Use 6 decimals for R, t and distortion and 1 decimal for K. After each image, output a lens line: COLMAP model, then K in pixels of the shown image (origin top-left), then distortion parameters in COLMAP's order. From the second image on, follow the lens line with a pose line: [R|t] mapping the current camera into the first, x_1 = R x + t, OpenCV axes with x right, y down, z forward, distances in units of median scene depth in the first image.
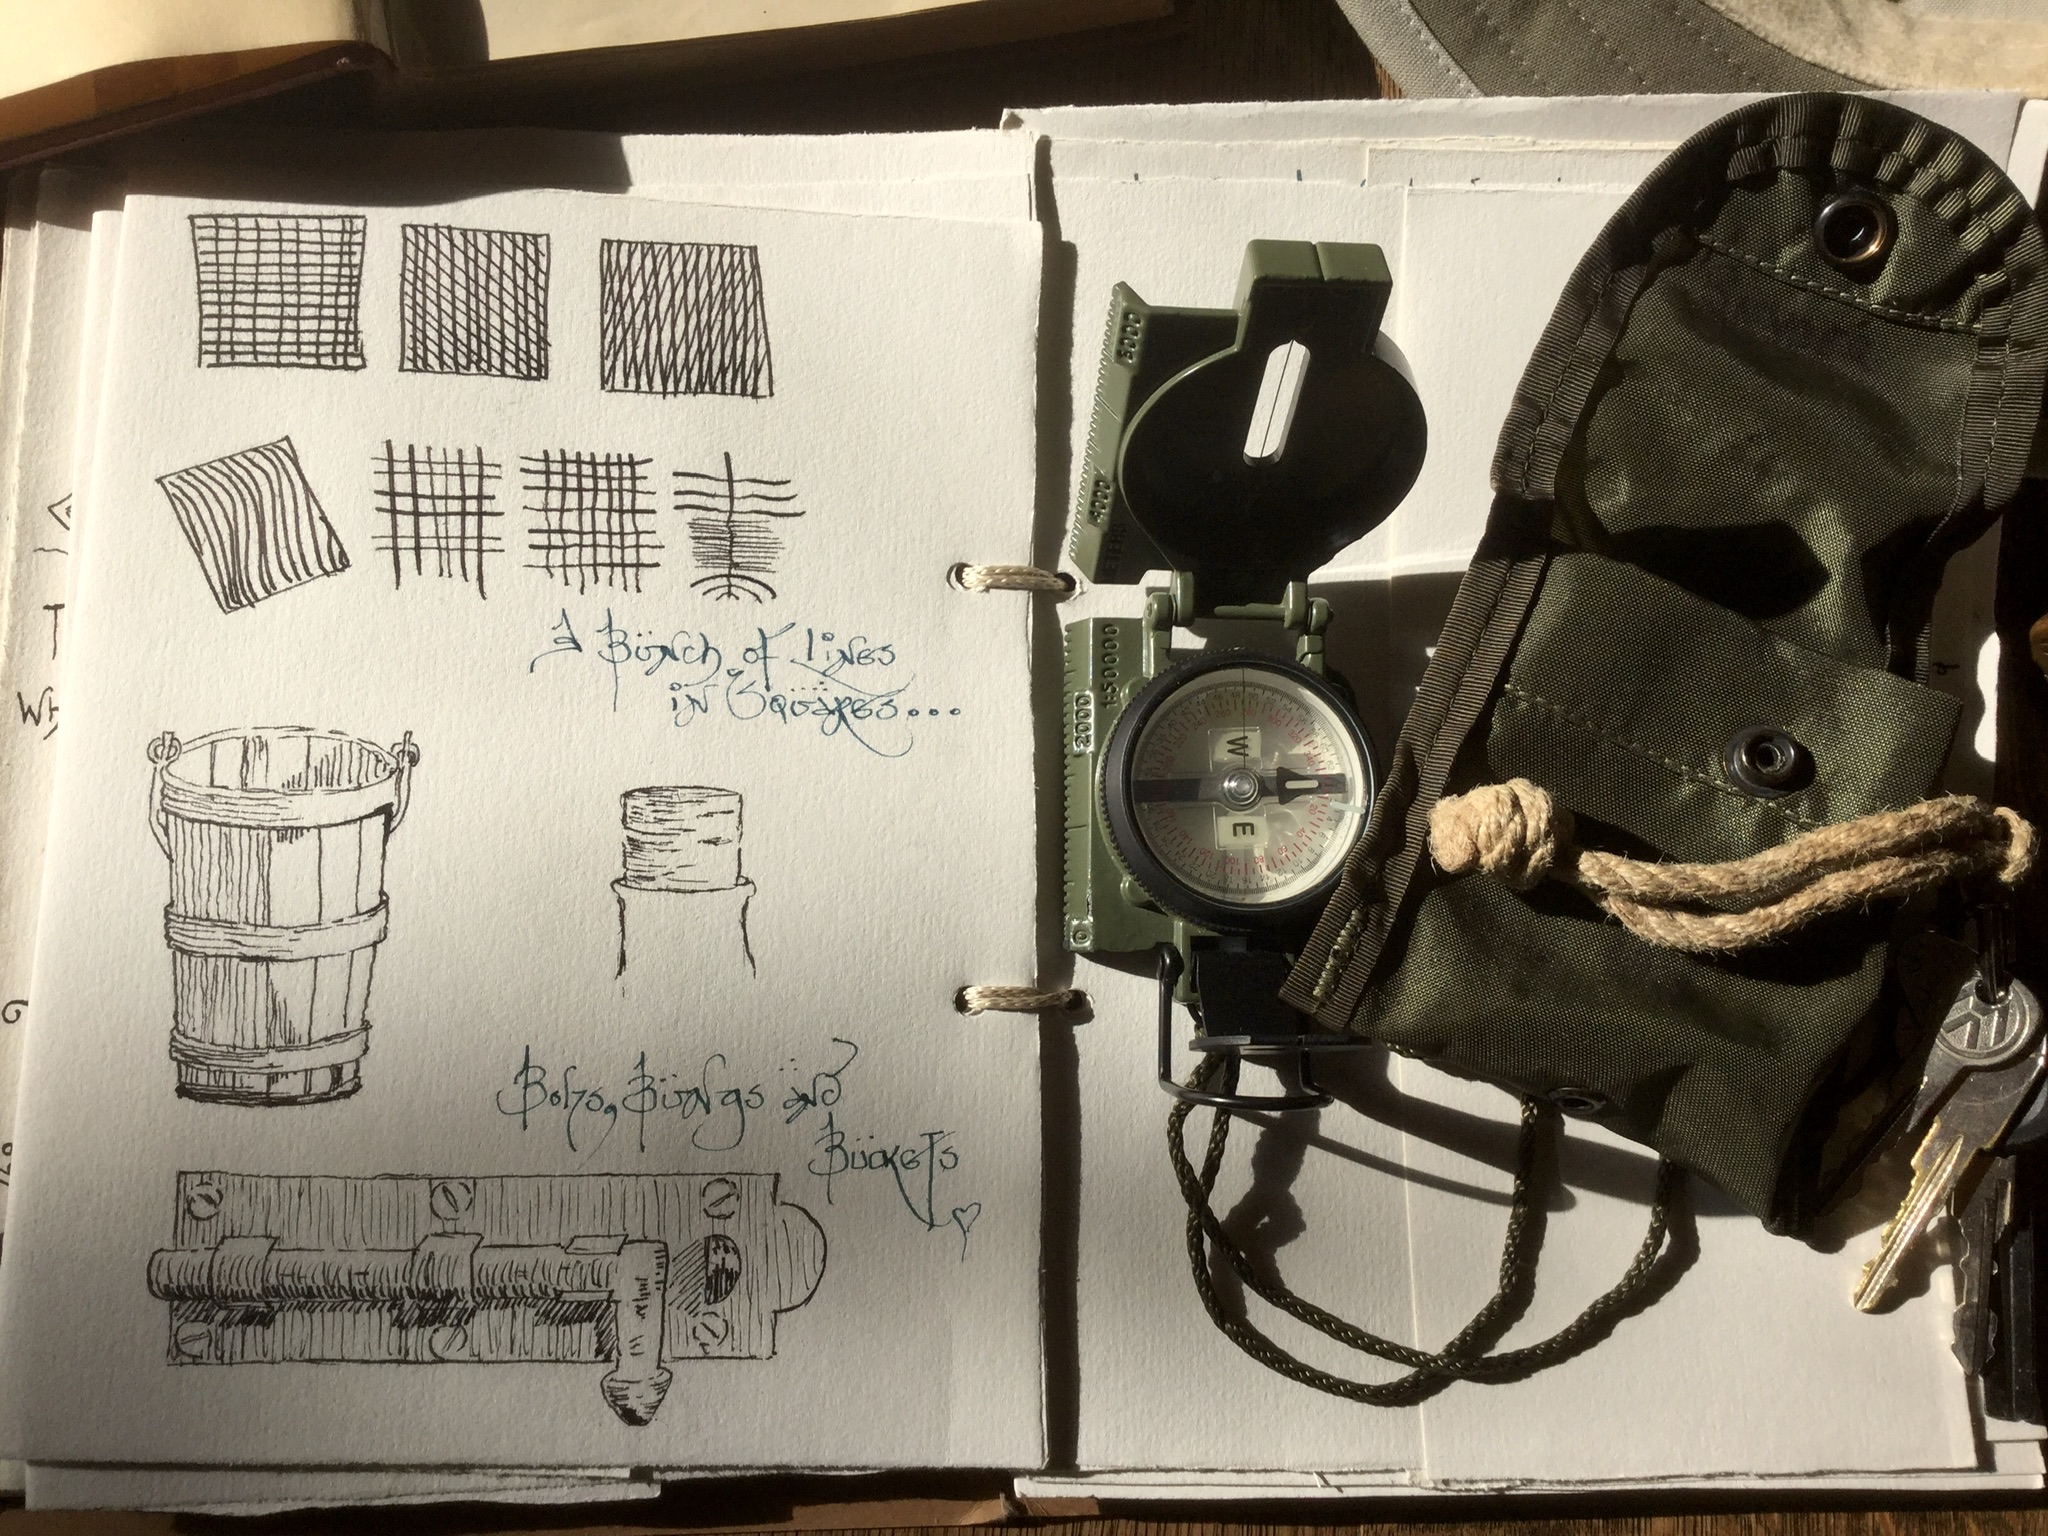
lens RADIAL K [[1817.9, 0, 1025.9], [0, 1817.9, 818.6], [0, 0, 1]] dist [0.141417, -0.310088]
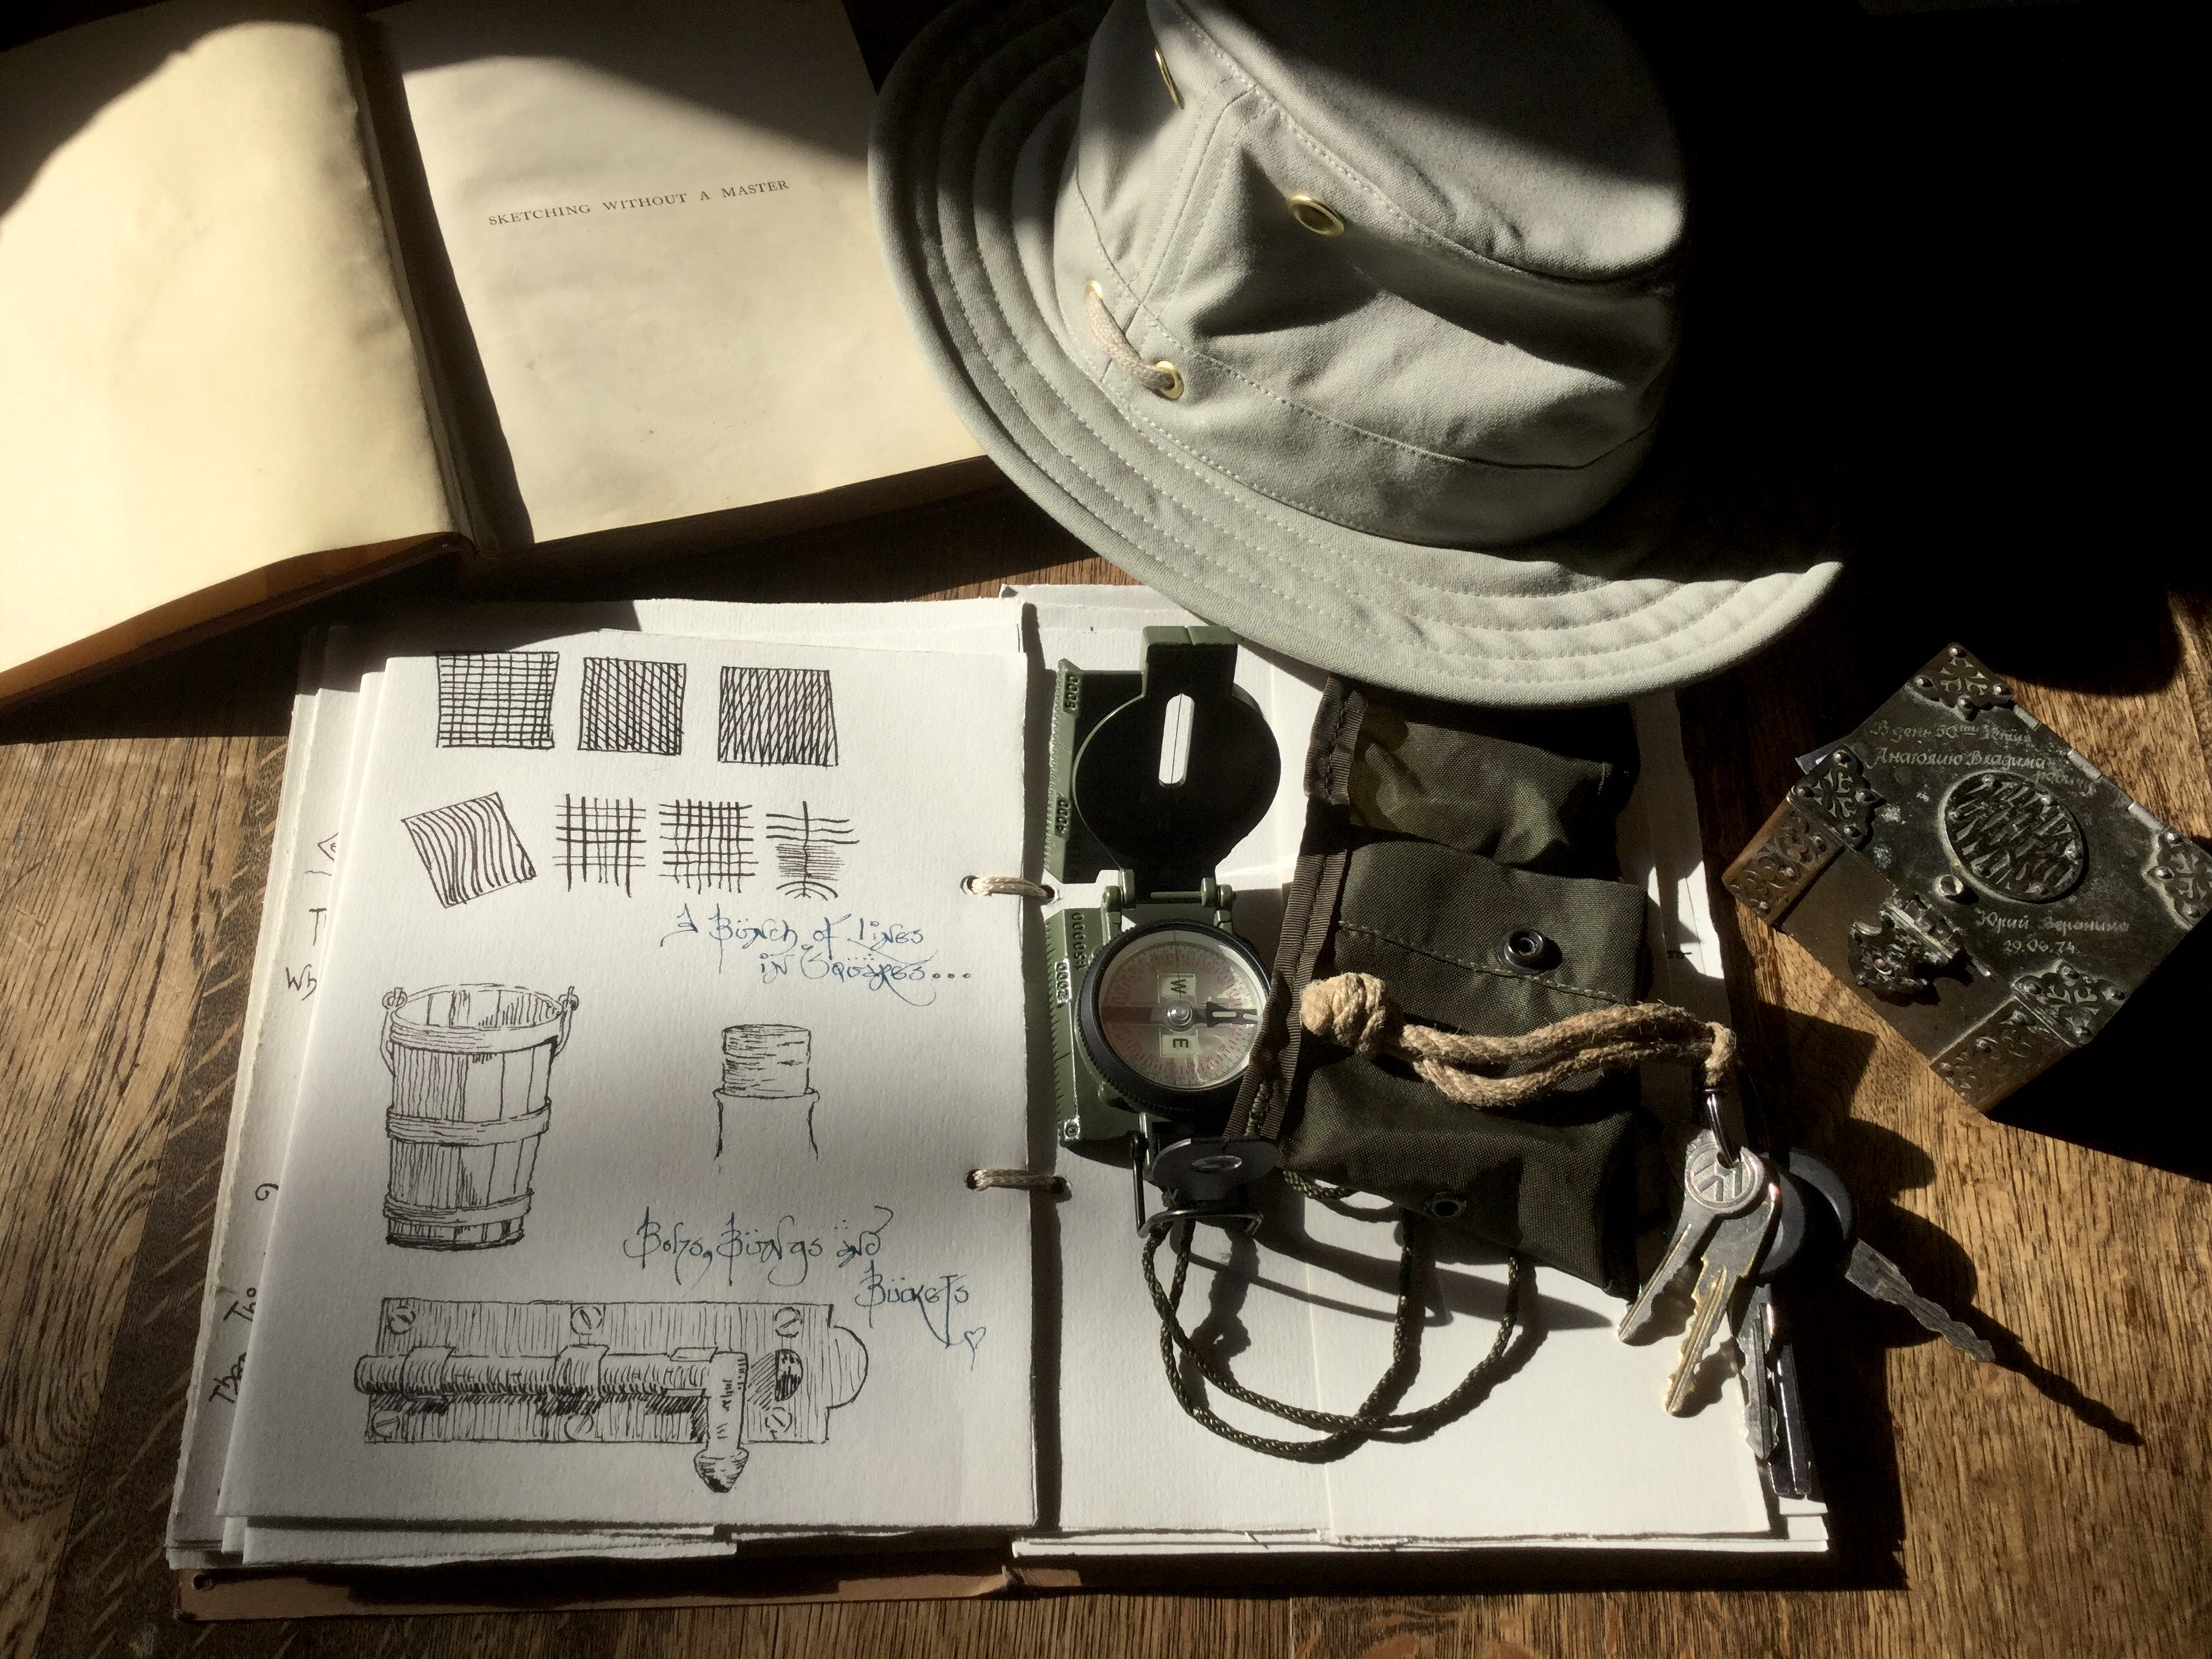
lens RADIAL K [[1963.5, 0, 1108.1], [0, 1963.5, 884.2], [0, 0, 1]] dist [0.141417, -0.310088]
pose [[0.999589, -0.018302, 0.022060, 0.037702], [0.024030, 0.954602, -0.296912, 0.330837], [-0.015624, 0.297320, 0.954650, -0.454837]]
